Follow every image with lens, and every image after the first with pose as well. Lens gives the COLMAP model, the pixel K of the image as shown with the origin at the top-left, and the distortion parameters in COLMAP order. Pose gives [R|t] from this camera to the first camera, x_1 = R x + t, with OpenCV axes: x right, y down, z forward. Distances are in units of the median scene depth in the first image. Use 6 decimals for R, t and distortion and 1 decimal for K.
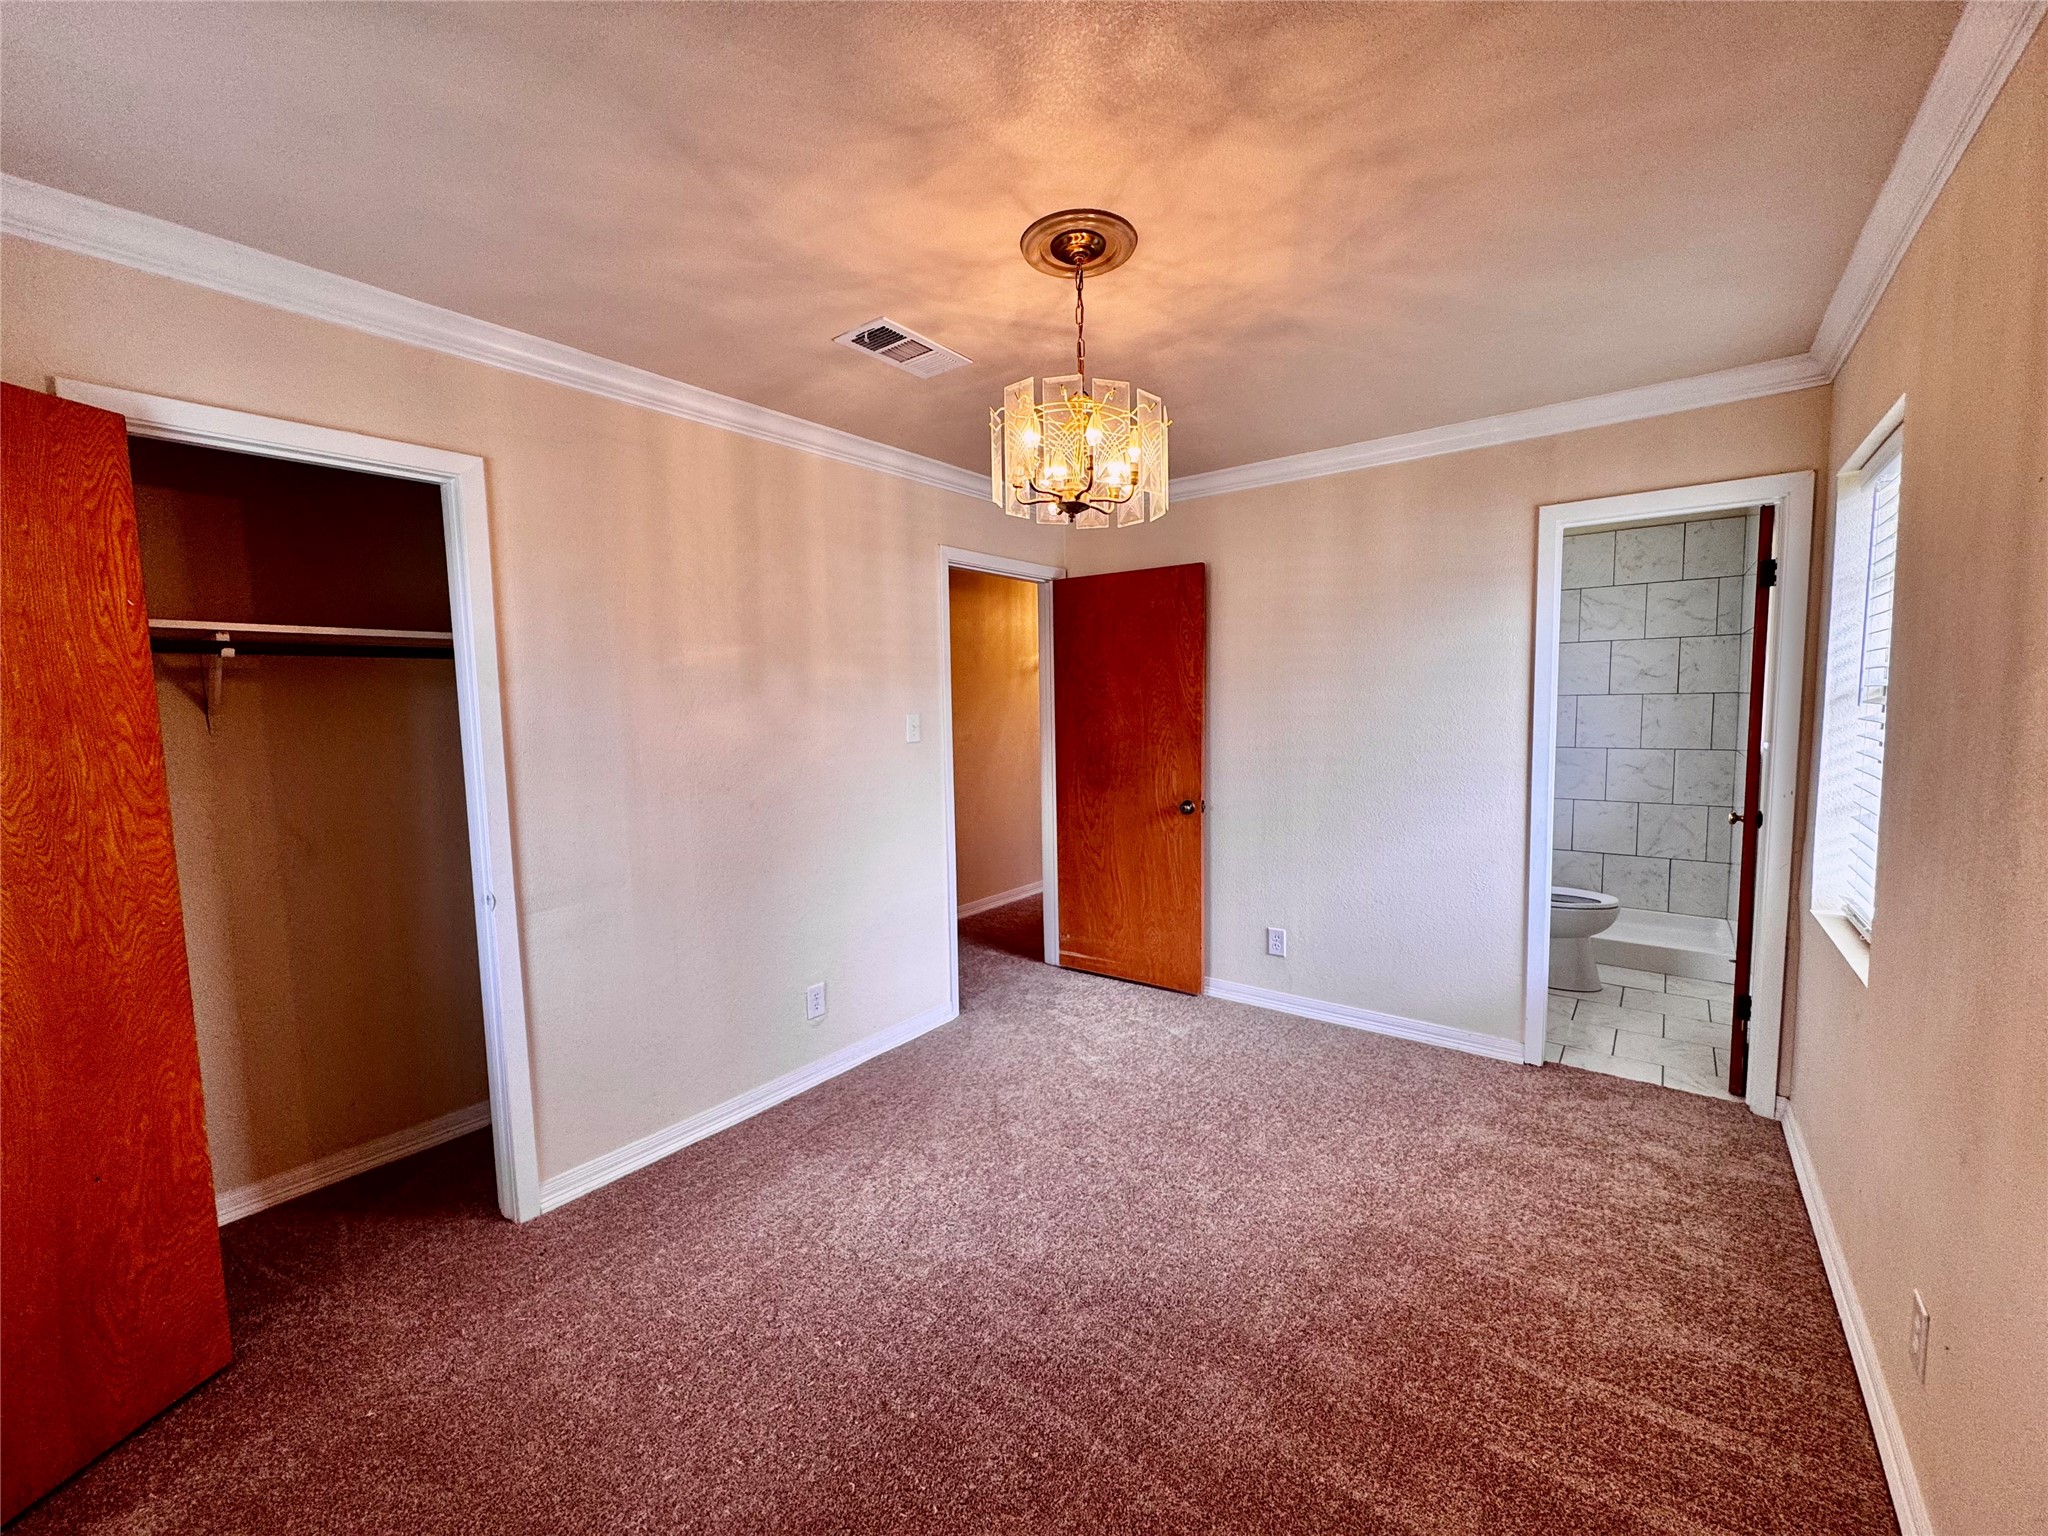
lens RADIAL K [[817.2, 0, 1024.5], [0, 817.2, 763.3], [0, 0, 1]] dist [-0.002700, 0.000559]
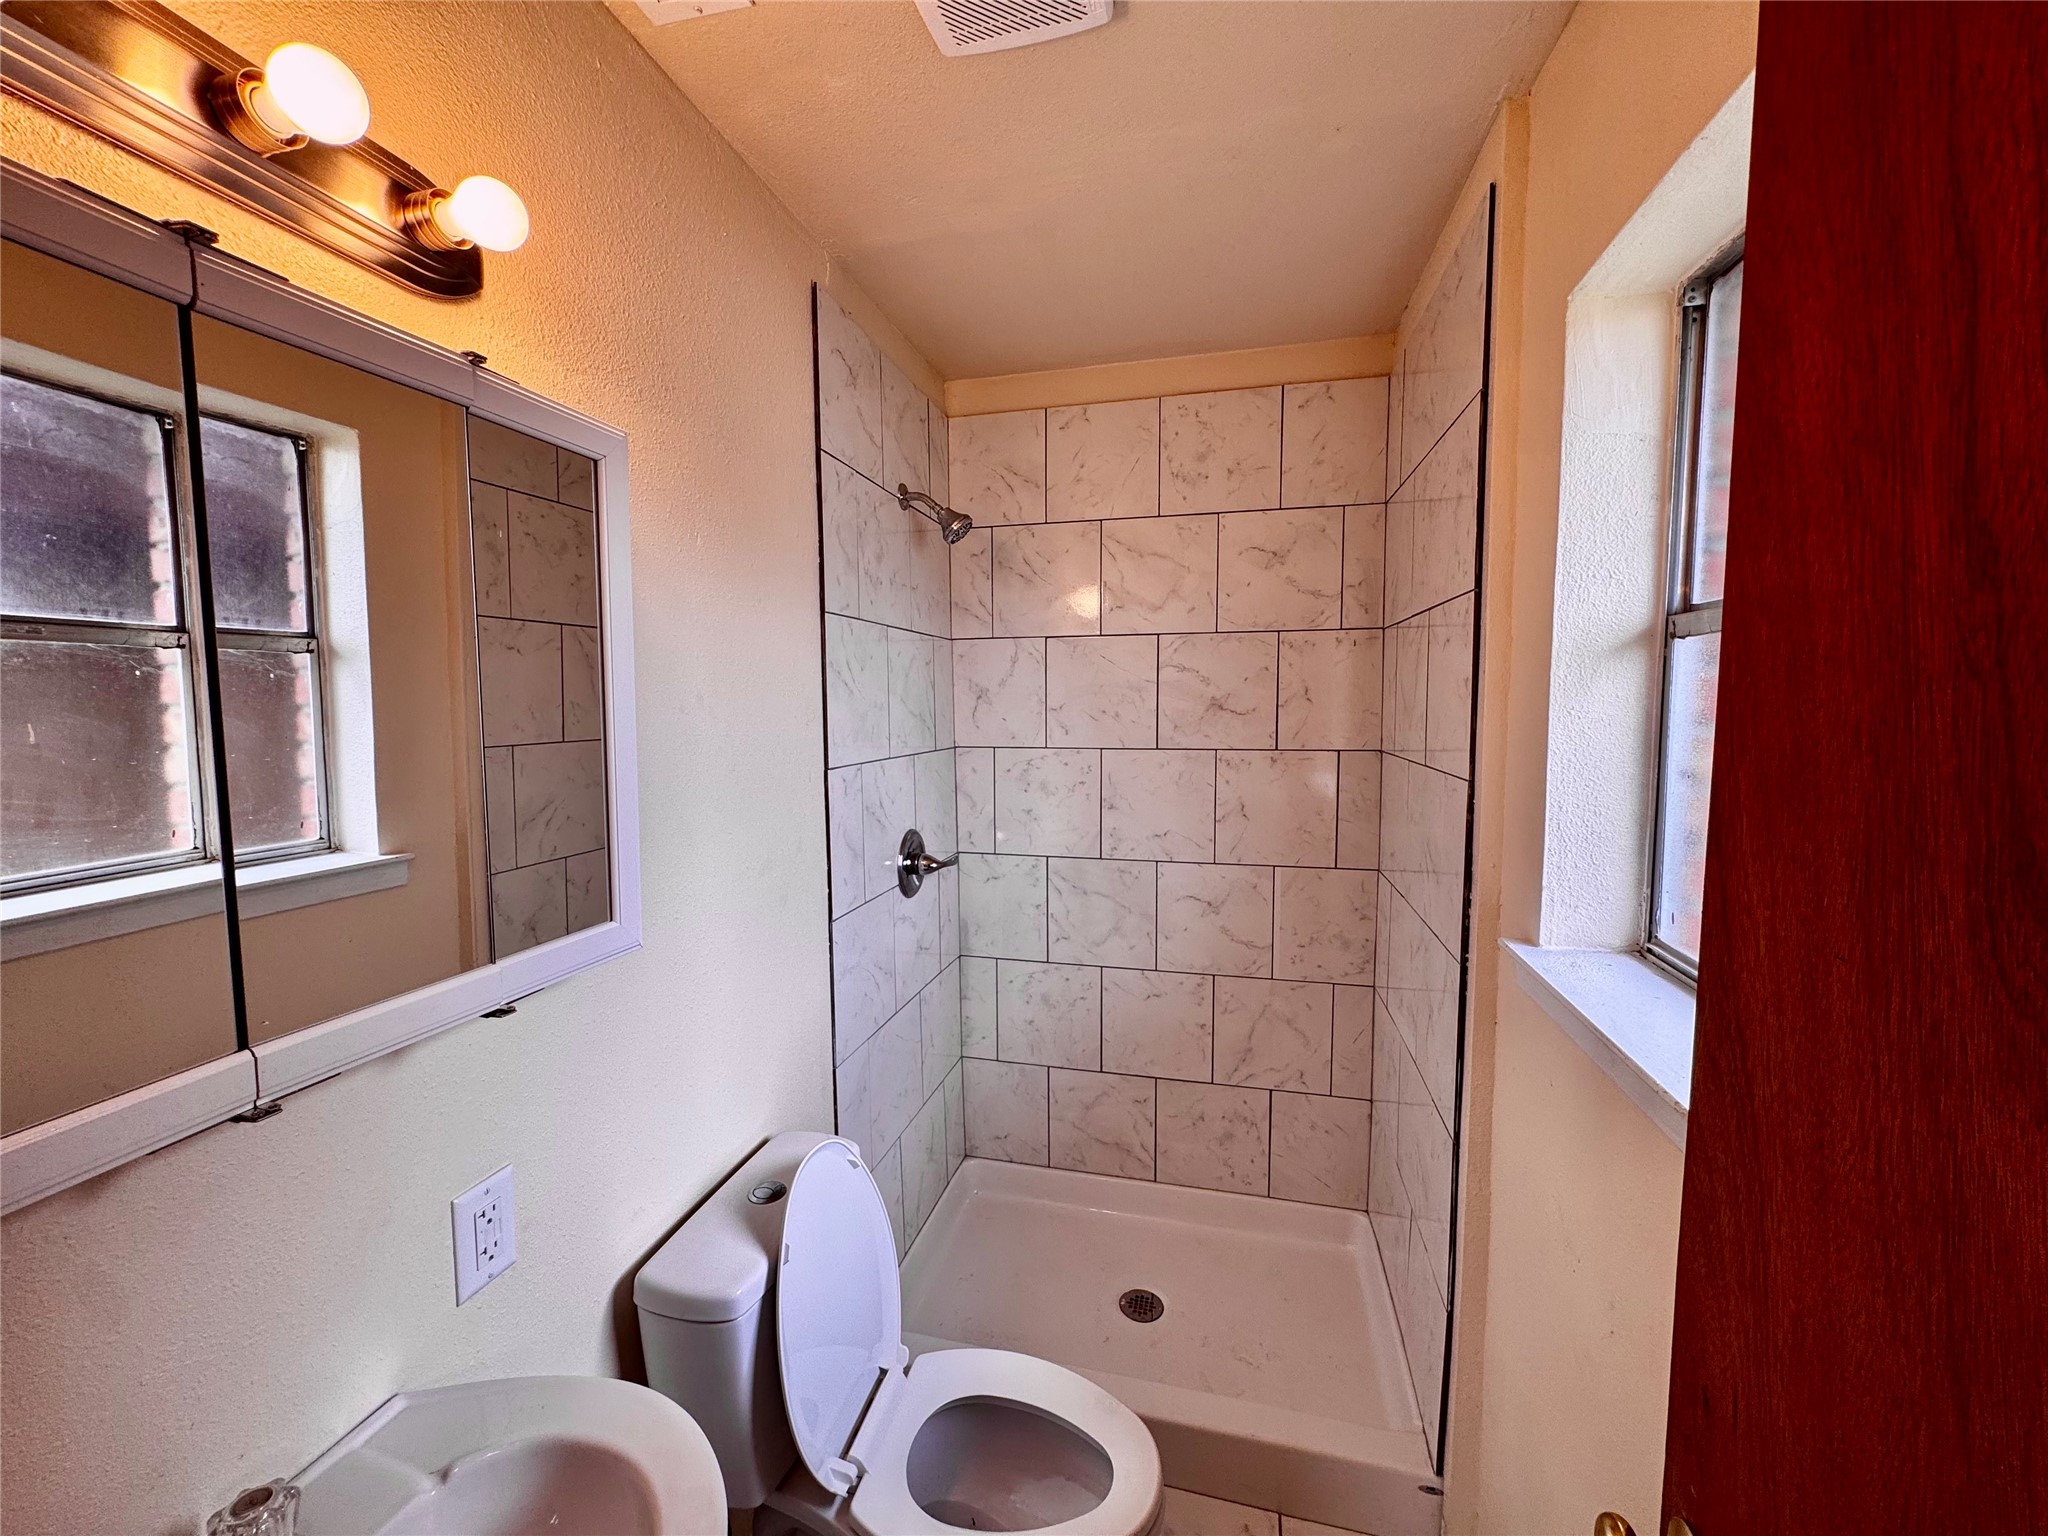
lens RADIAL K [[817.2, 0, 1021.6], [0, 817.2, 763.0], [0, 0, 1]] dist [-0.002700, 0.000559]
pose [[0.923157, -0.014727, 0.384142, 0.475165], [0.018705, 0.999803, -0.006622, -0.076659], [-0.383968, 0.013298, 0.923250, 0.610922]]
